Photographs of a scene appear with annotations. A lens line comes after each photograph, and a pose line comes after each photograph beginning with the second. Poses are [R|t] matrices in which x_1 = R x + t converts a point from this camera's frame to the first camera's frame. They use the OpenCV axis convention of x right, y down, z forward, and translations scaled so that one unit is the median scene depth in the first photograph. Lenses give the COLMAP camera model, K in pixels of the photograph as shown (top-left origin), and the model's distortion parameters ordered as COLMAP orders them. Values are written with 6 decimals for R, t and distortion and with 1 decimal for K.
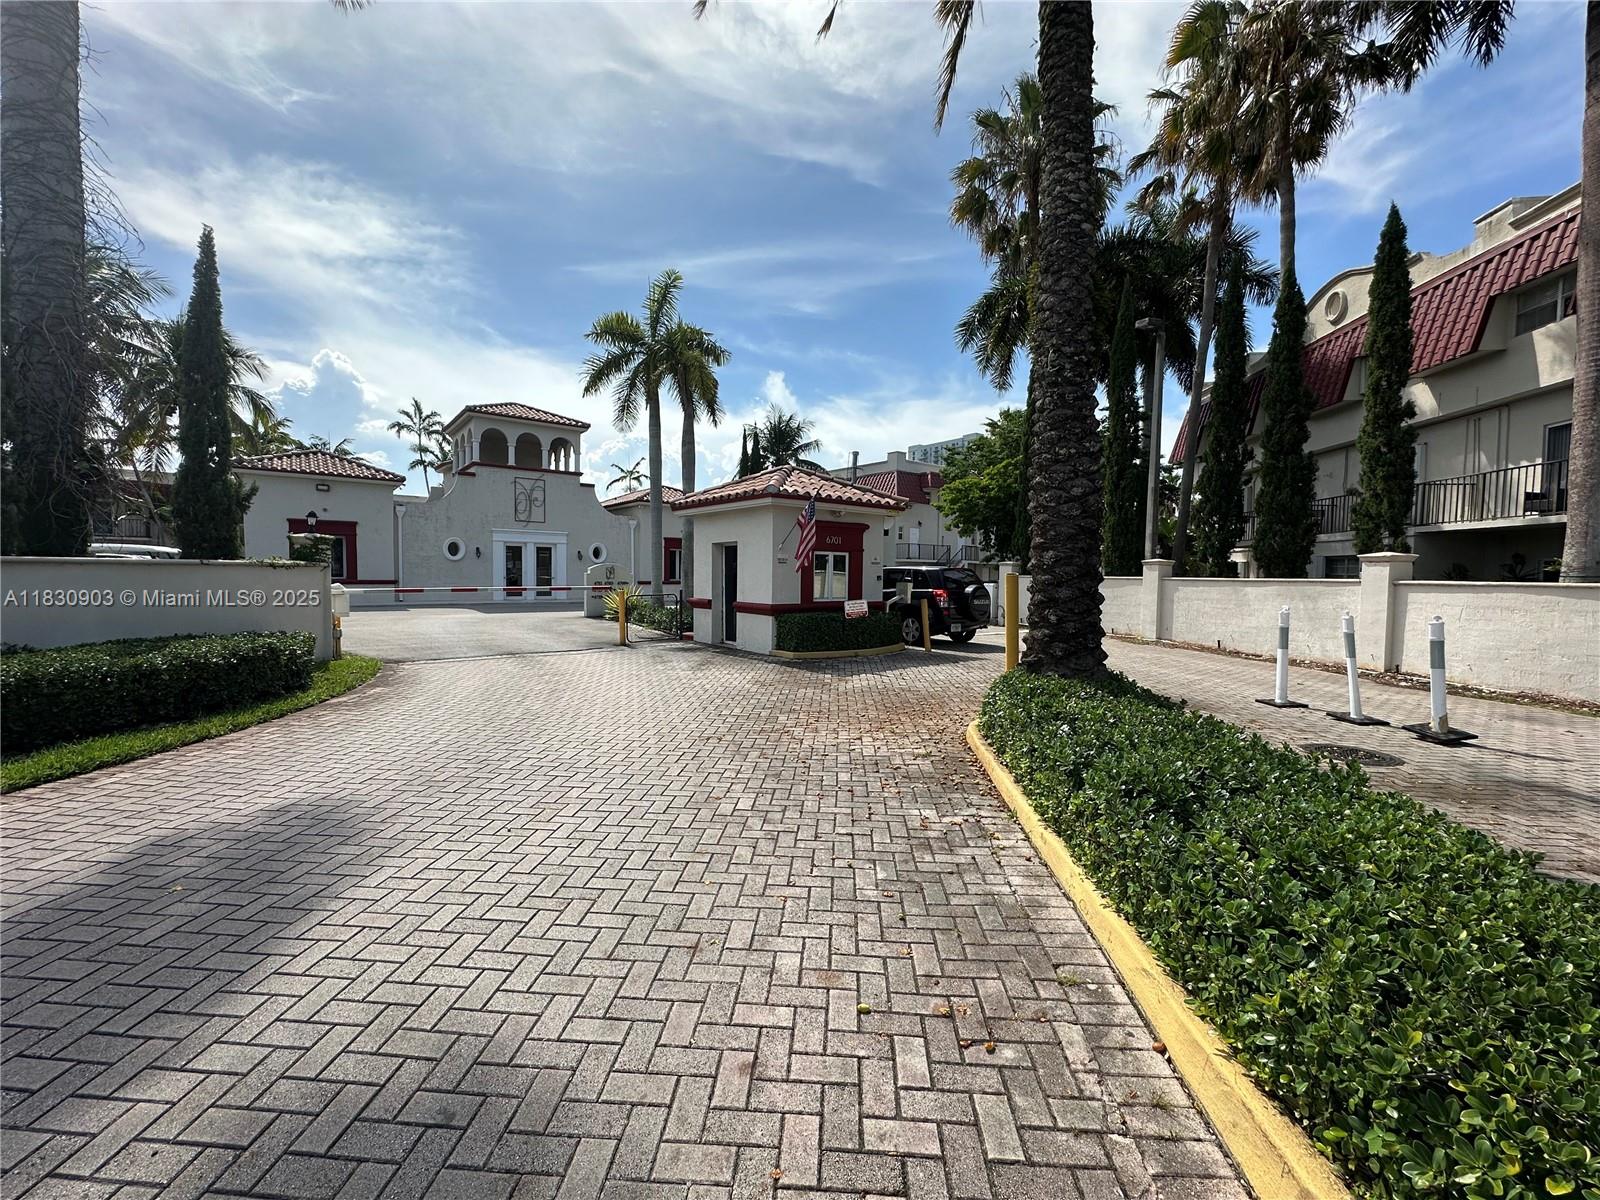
lens RADIAL K [[631.4, 0, 805.5], [0, 631.4, 598.3], [0, 0, 1]] dist [0.010700, 0.000231]
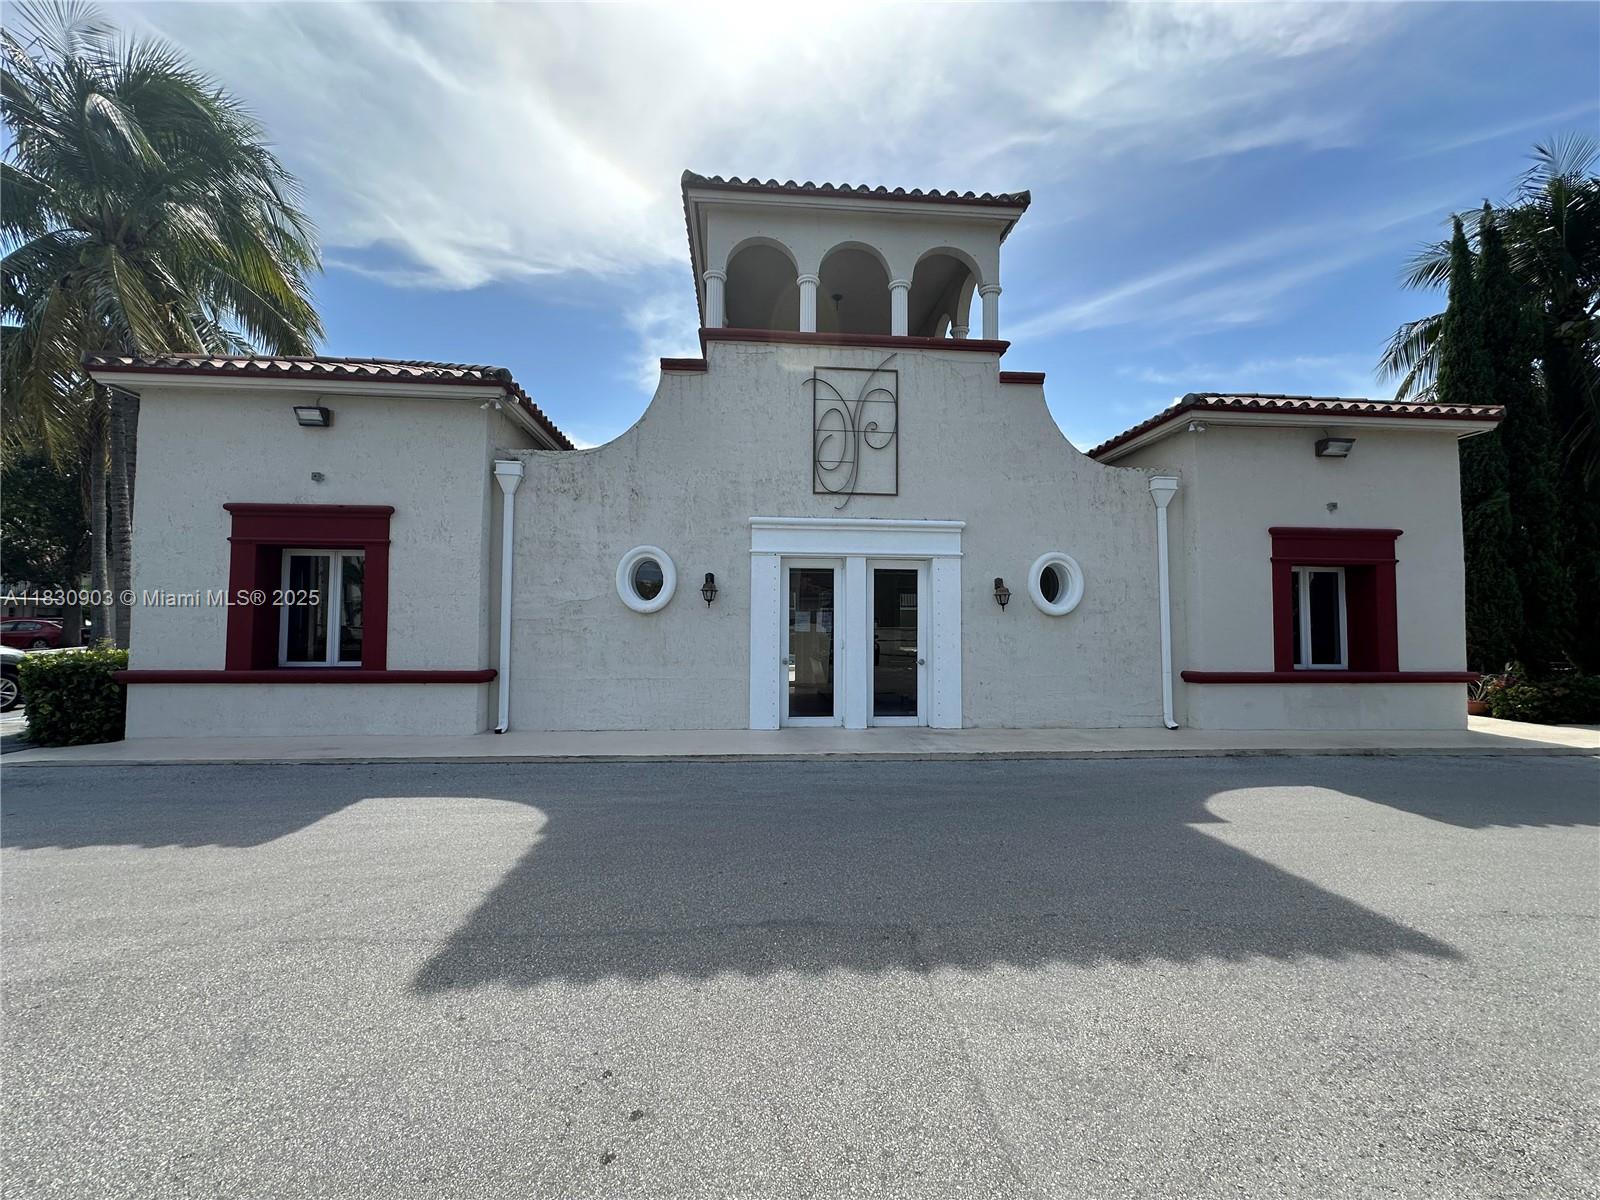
lens RADIAL K [[631.4, 0, 802.8], [0, 631.4, 601.4], [0, 0, 1]] dist [0.010700, 0.000231]
pose [[0.814380, -0.037552, -0.579115, -0.267361], [-0.017962, 0.995795, -0.089830, -0.034012], [0.580054, 0.083558, 0.810281, 0.720413]]
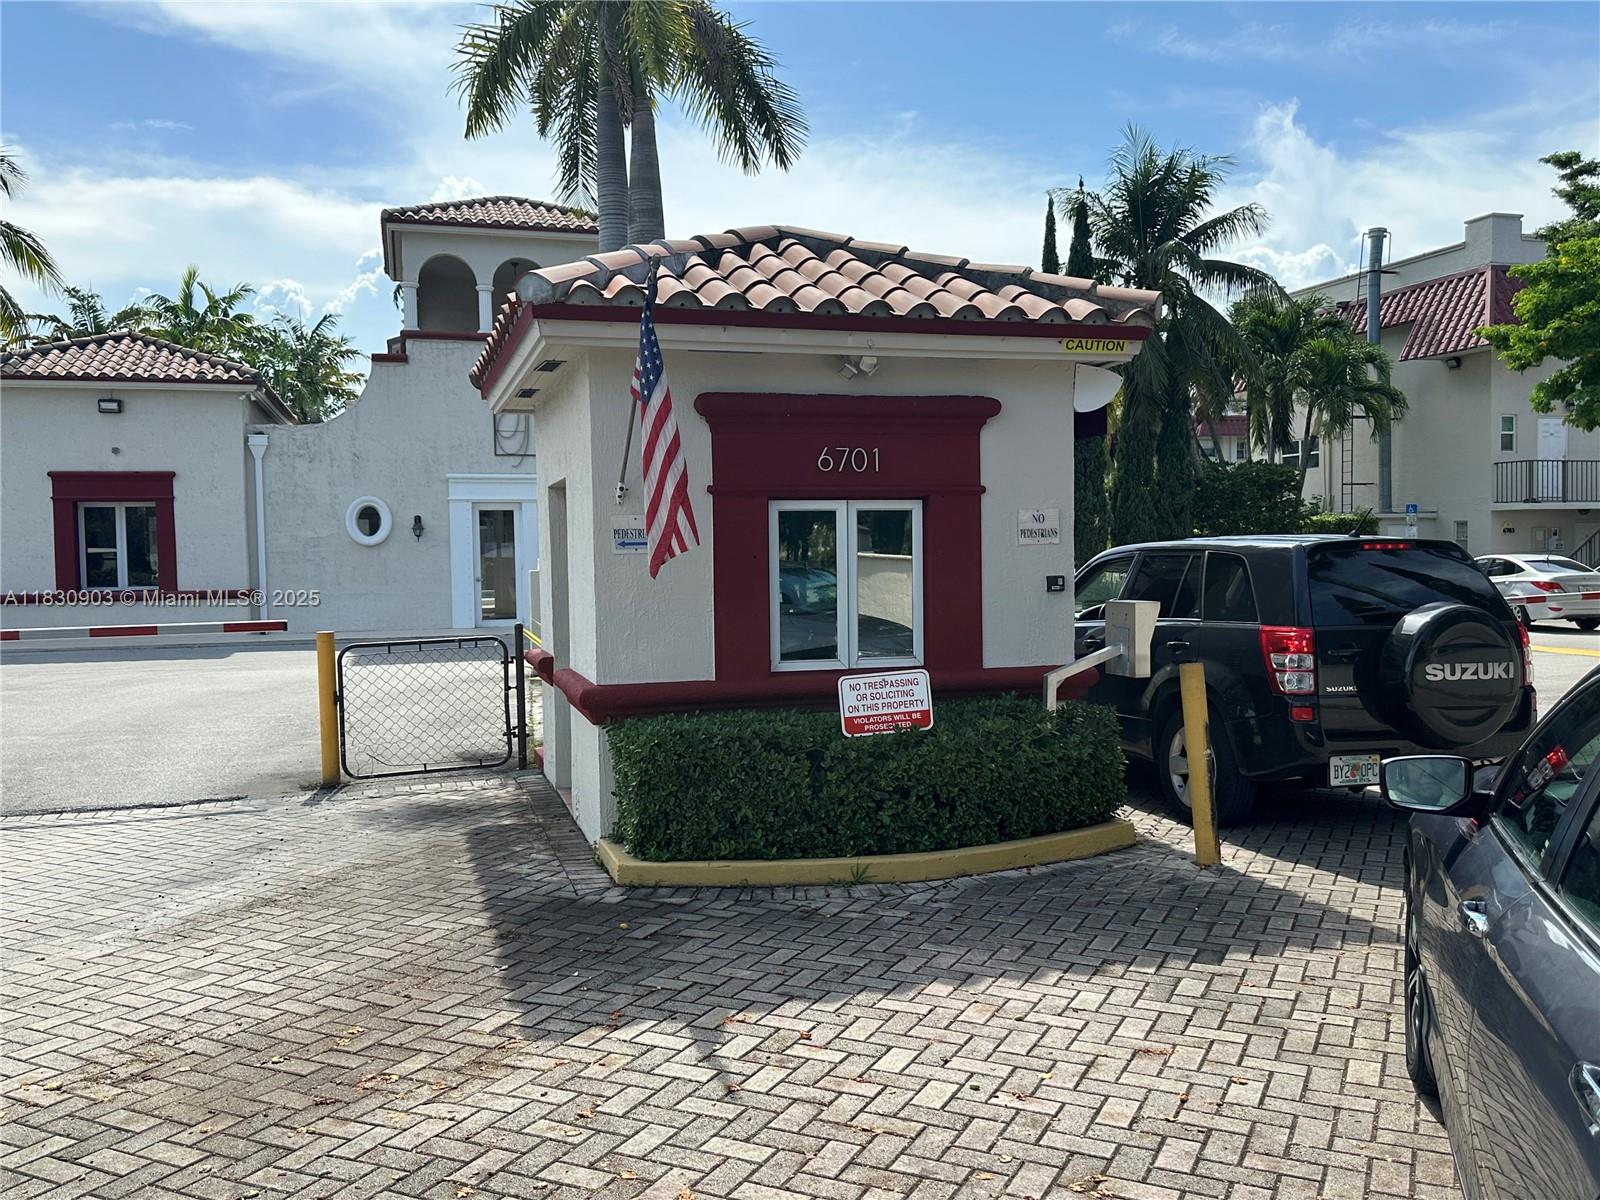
lens RADIAL K [[1321.5, 0, 833.5], [0, 1321.5, 624.8], [0, 0, 1]] dist [0.048363, -0.002612]
pose [[0.930000, -0.004658, -0.367530, 0.117819], [0.011156, 0.999817, 0.015556, -0.011710], [0.367390, -0.018567, 0.929882, 0.195812]]
